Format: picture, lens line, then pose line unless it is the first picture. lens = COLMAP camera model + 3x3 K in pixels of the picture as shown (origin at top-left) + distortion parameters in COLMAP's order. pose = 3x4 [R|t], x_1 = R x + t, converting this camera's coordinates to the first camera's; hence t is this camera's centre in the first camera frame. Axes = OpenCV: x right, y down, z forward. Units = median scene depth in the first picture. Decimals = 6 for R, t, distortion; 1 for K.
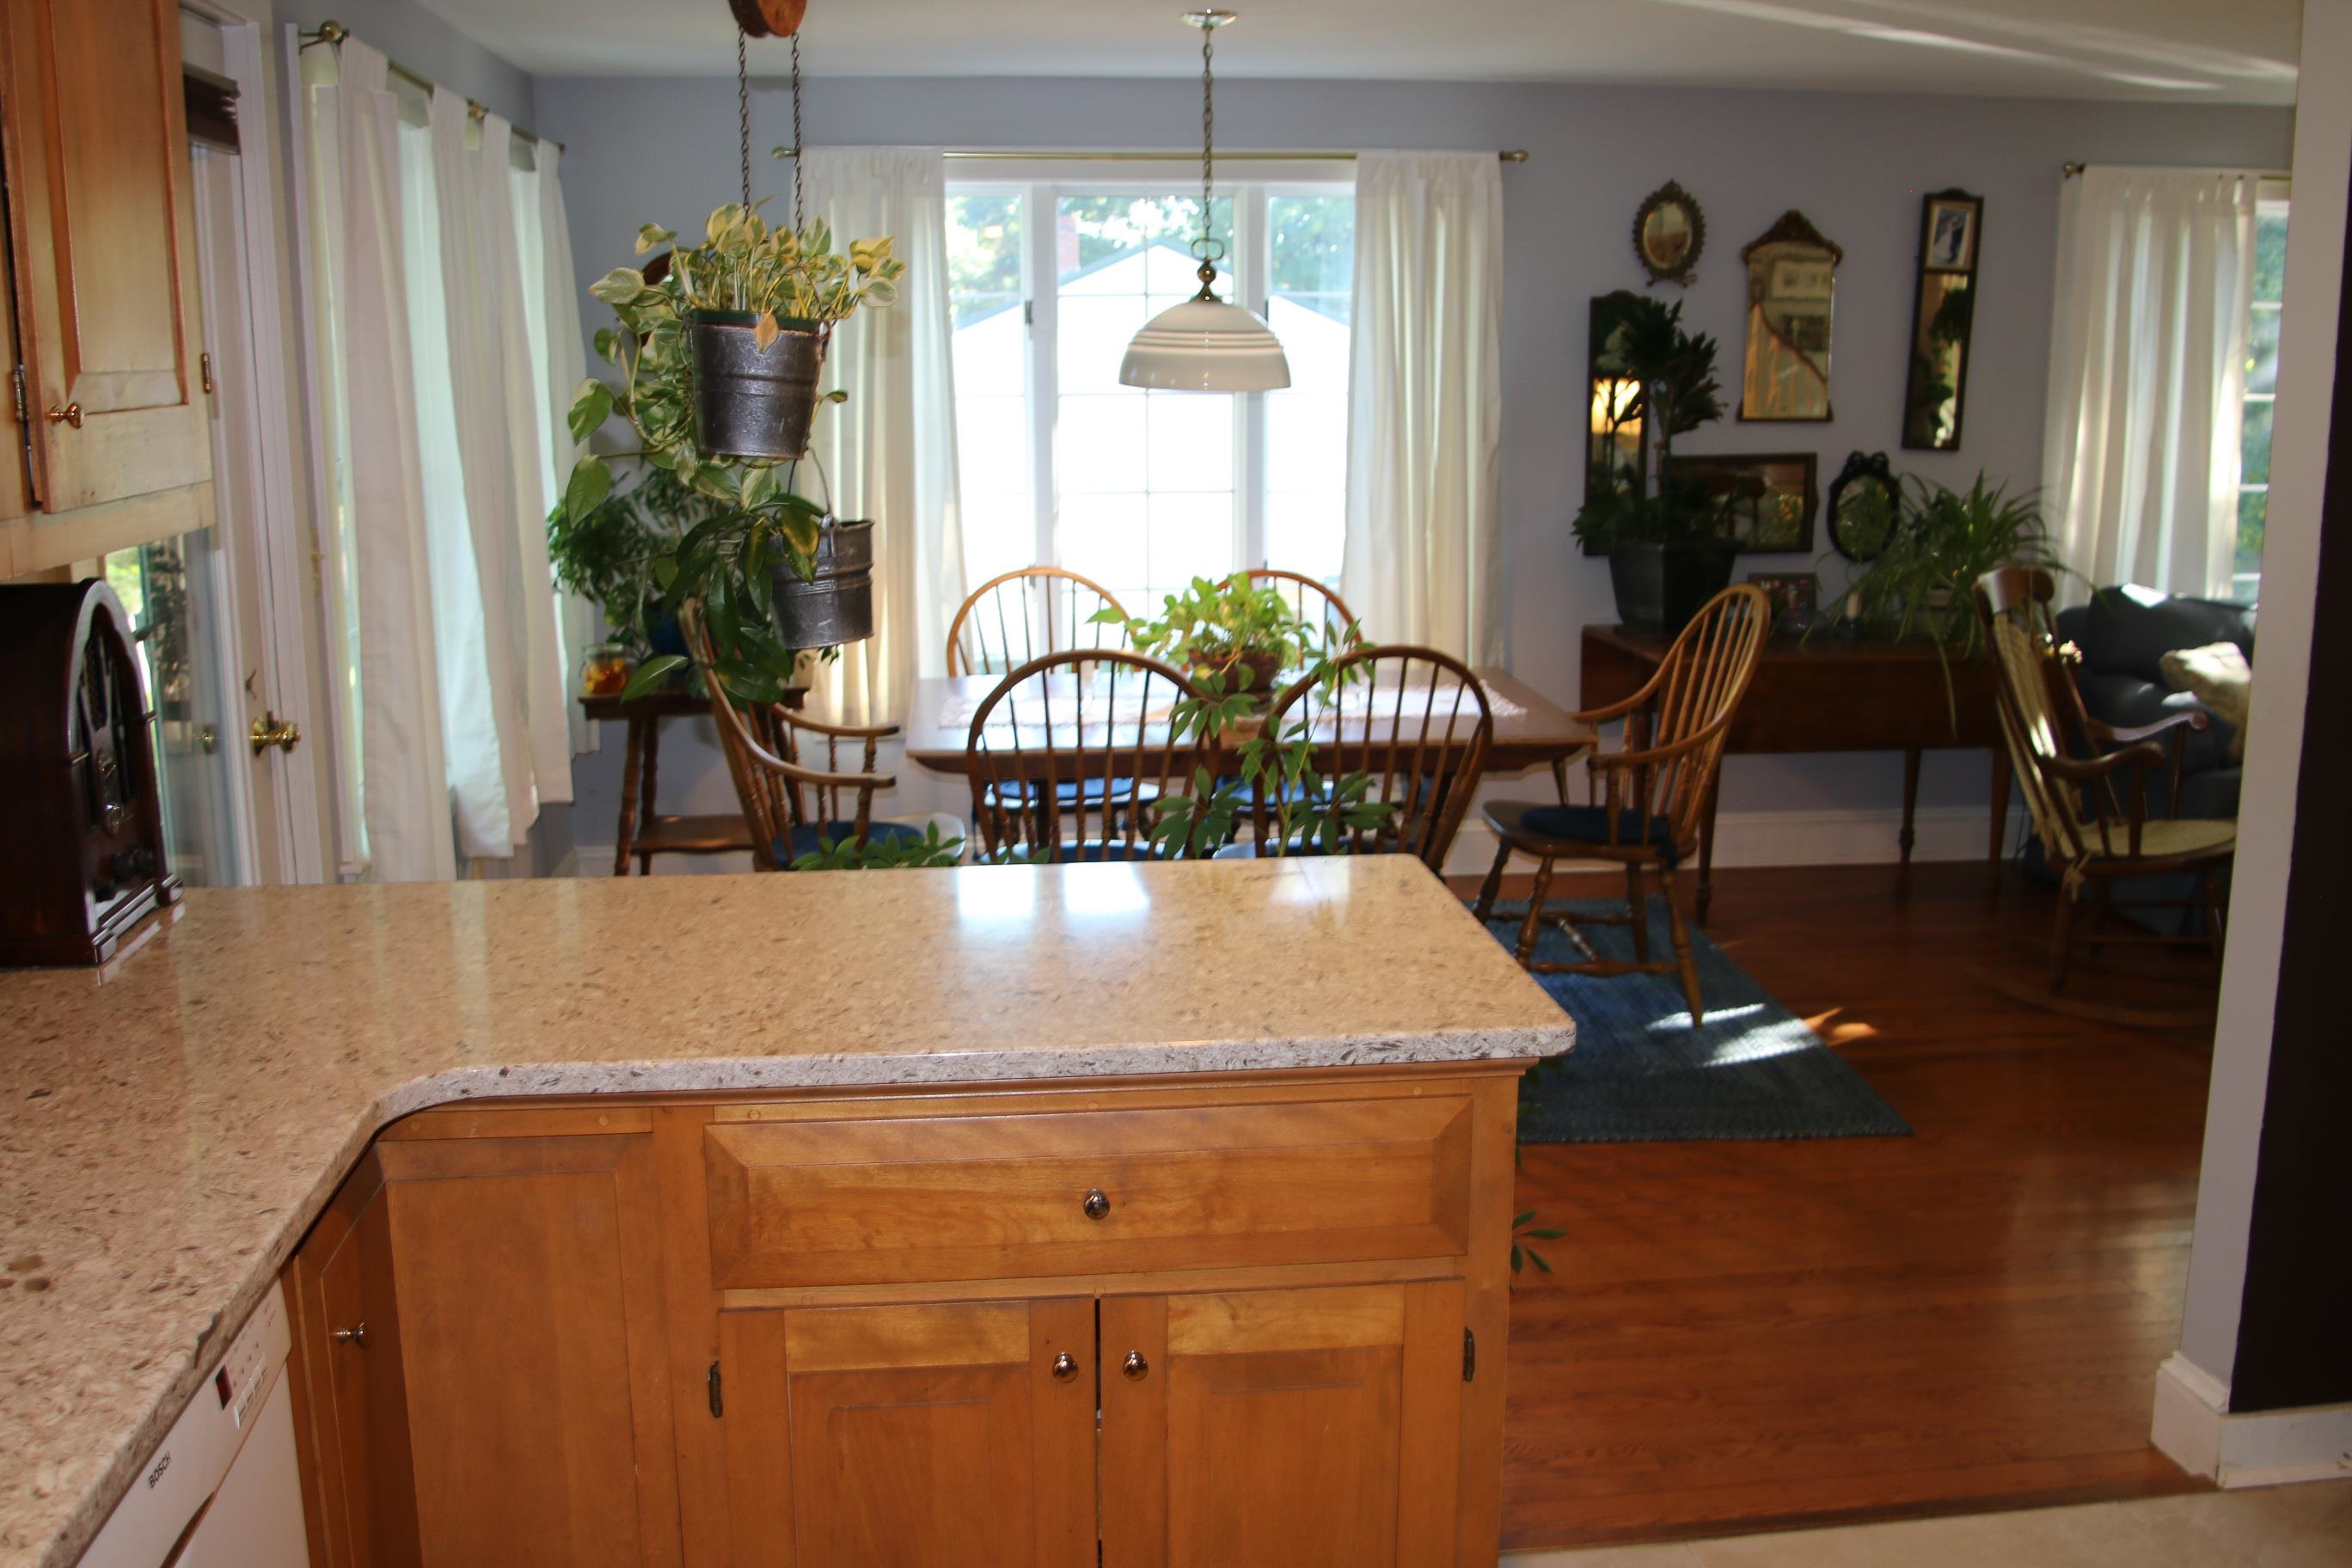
lens RADIAL K [[2157.3, 0, 1167.5], [0, 2157.3, 790.8], [0, 0, 1]] dist [-0.129311, 0.088544]
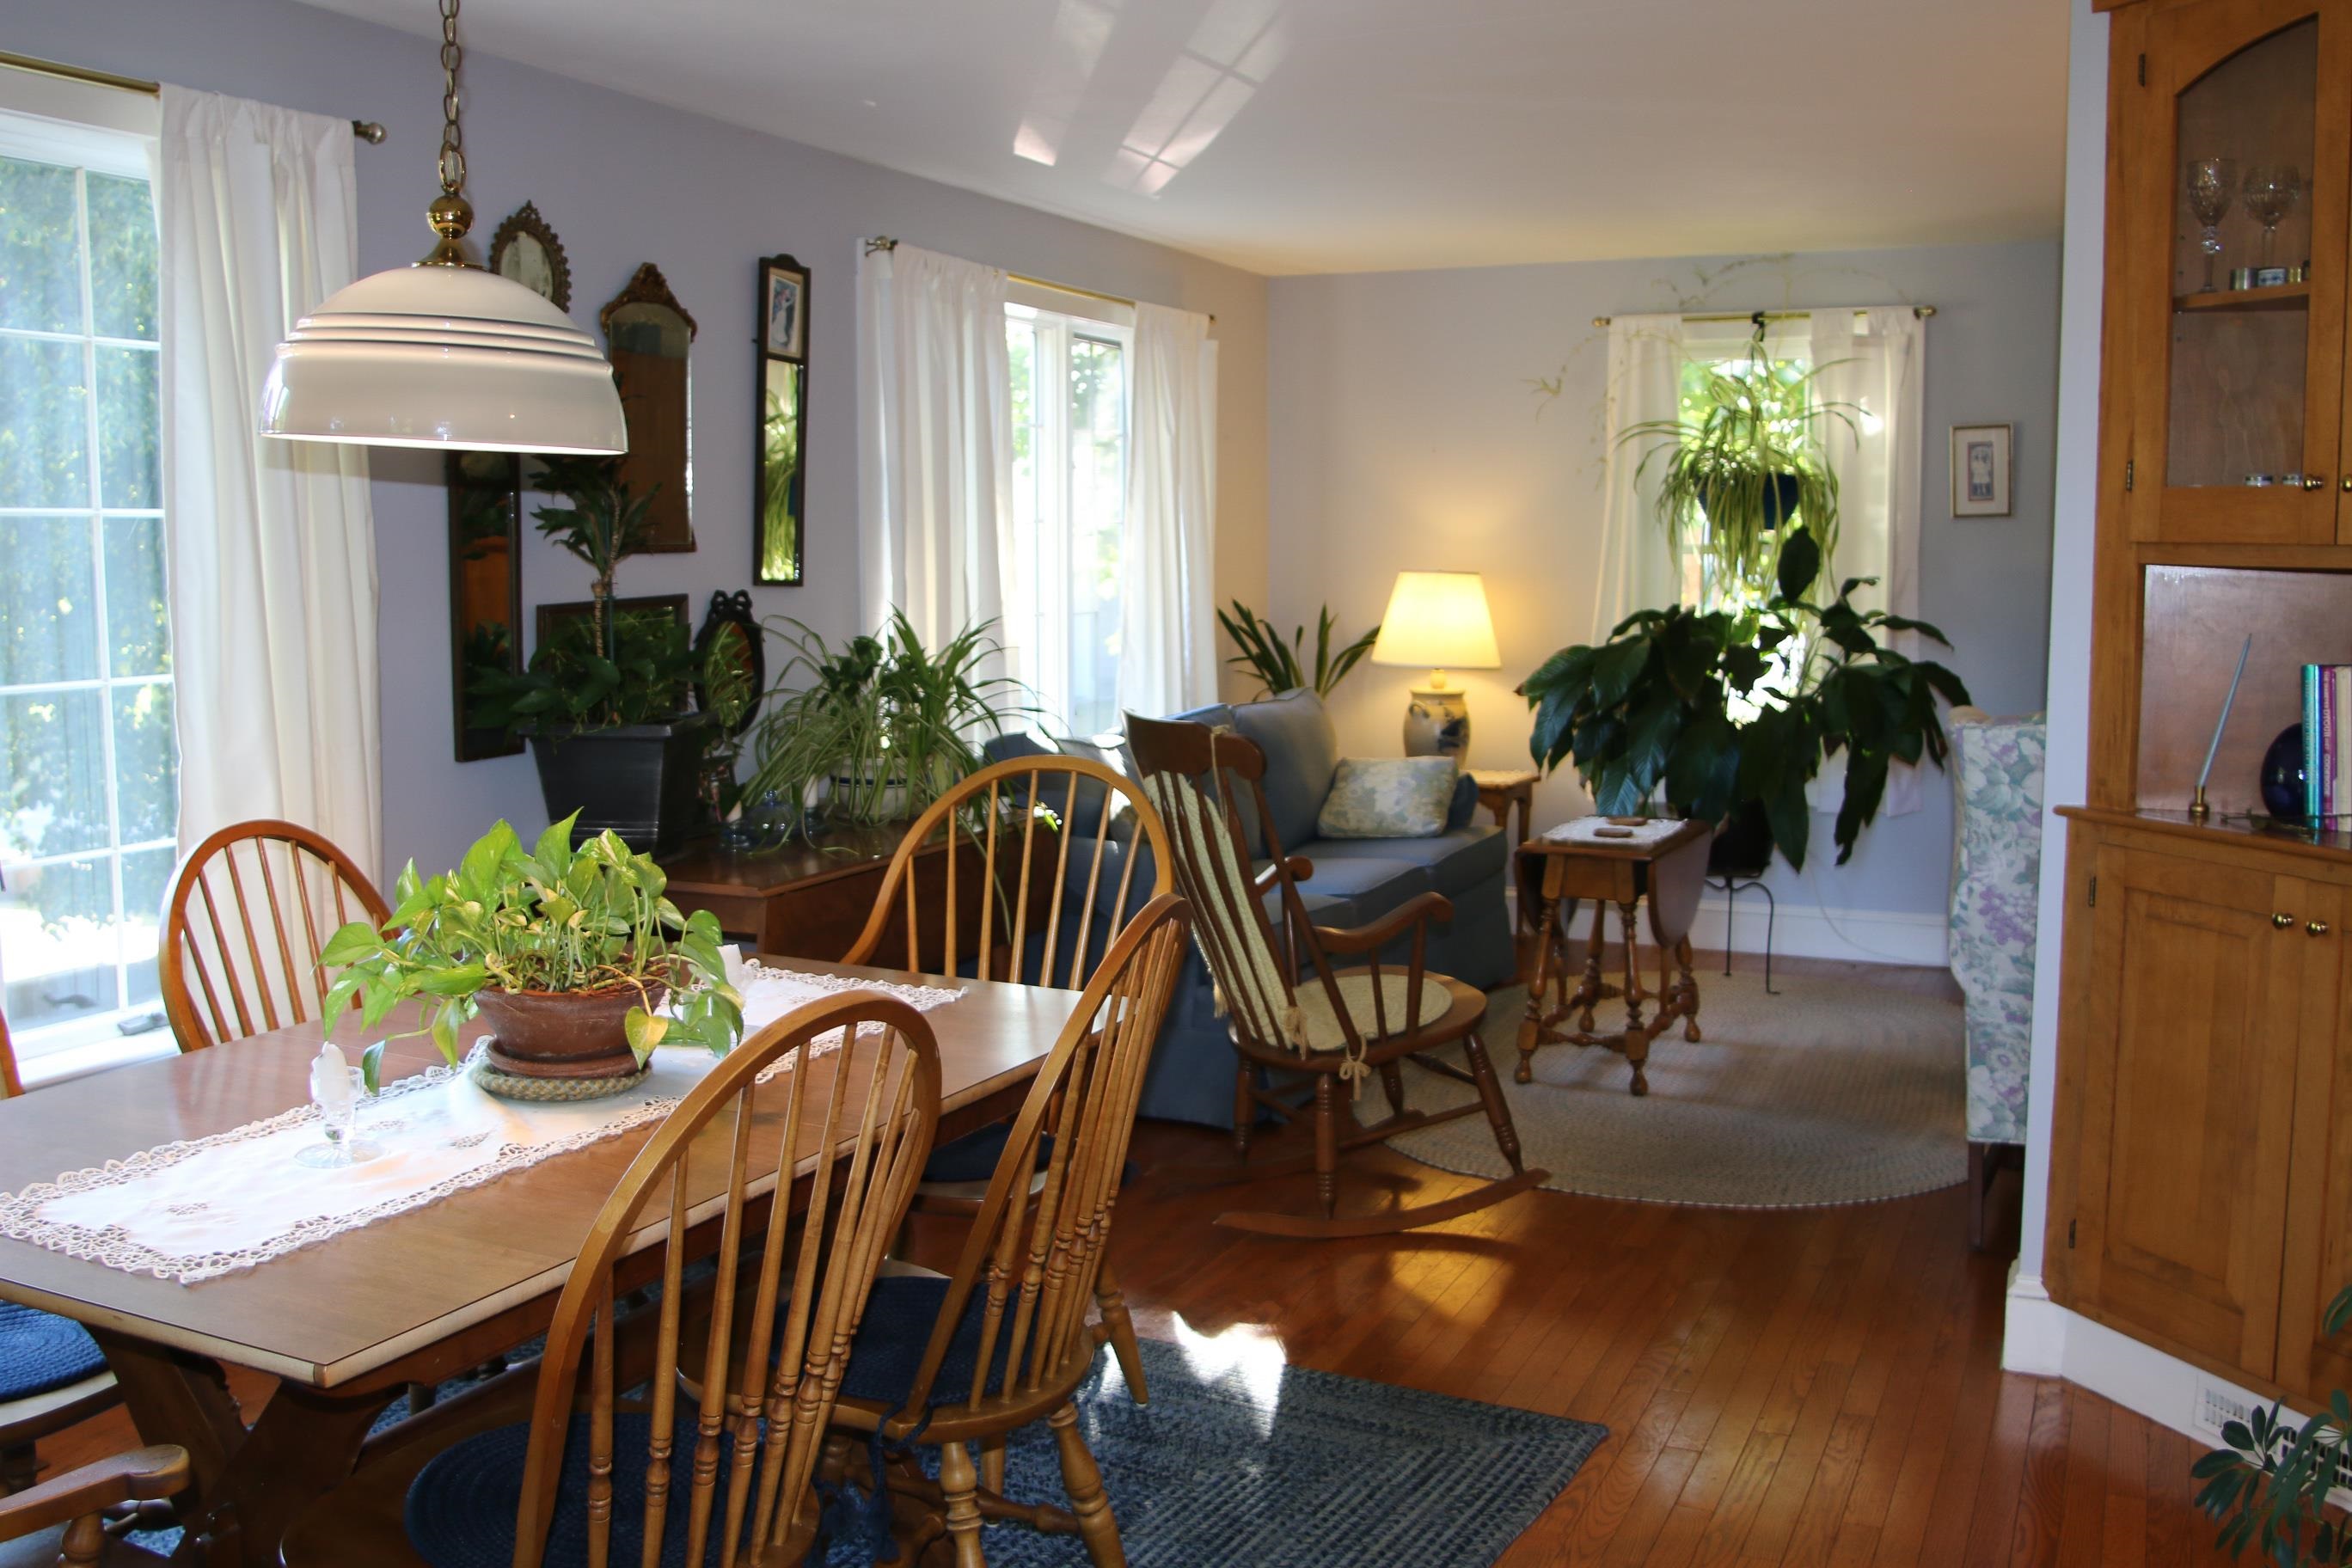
lens RADIAL K [[2157.3, 0, 1167.5], [0, 2157.3, 790.8], [0, 0, 1]] dist [-0.129311, 0.088544]
pose [[0.532764, -0.095962, 0.840805, -0.241488], [0.167968, 0.985774, 0.006077, -0.070708], [-0.829427, 0.137990, 0.541304, 0.485467]]
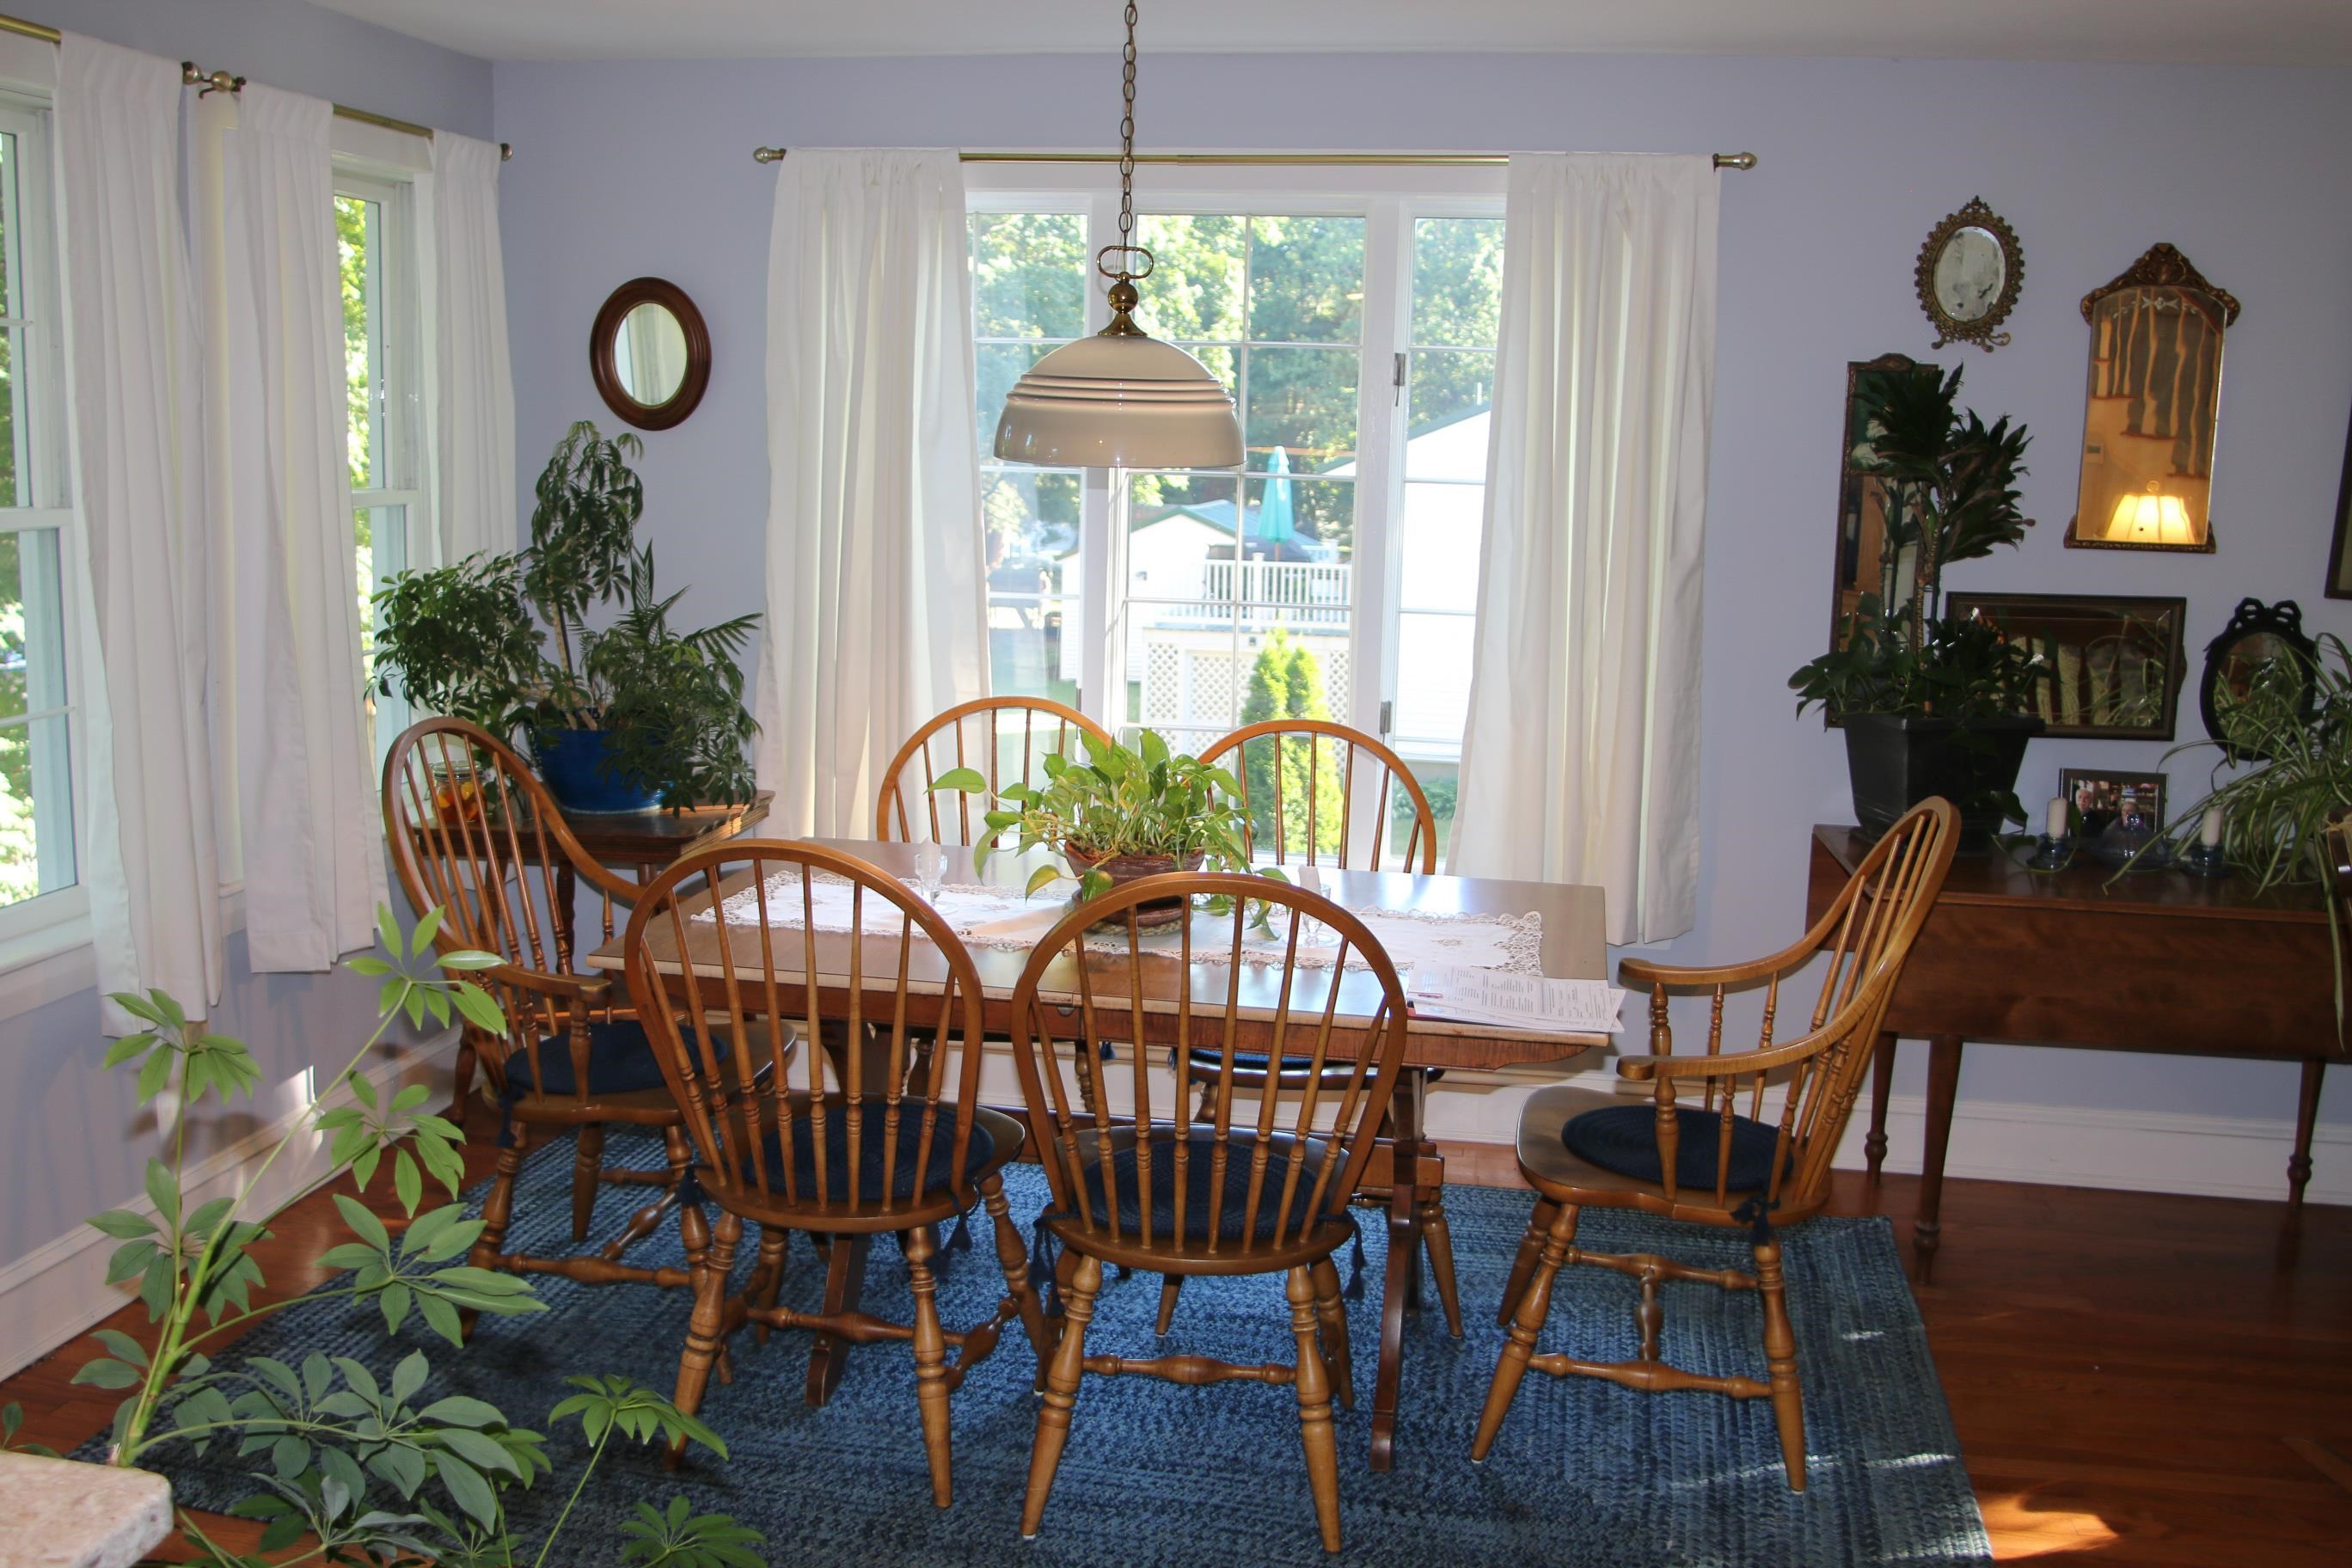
lens RADIAL K [[2157.3, 0, 1167.5], [0, 2157.3, 790.8], [0, 0, 1]] dist [-0.129311, 0.088544]
pose [[0.963732, 0.070543, -0.257379, 0.173381], [-0.081786, 0.996096, -0.033230, -0.049027], [0.254030, 0.053075, 0.965739, 0.274576]]
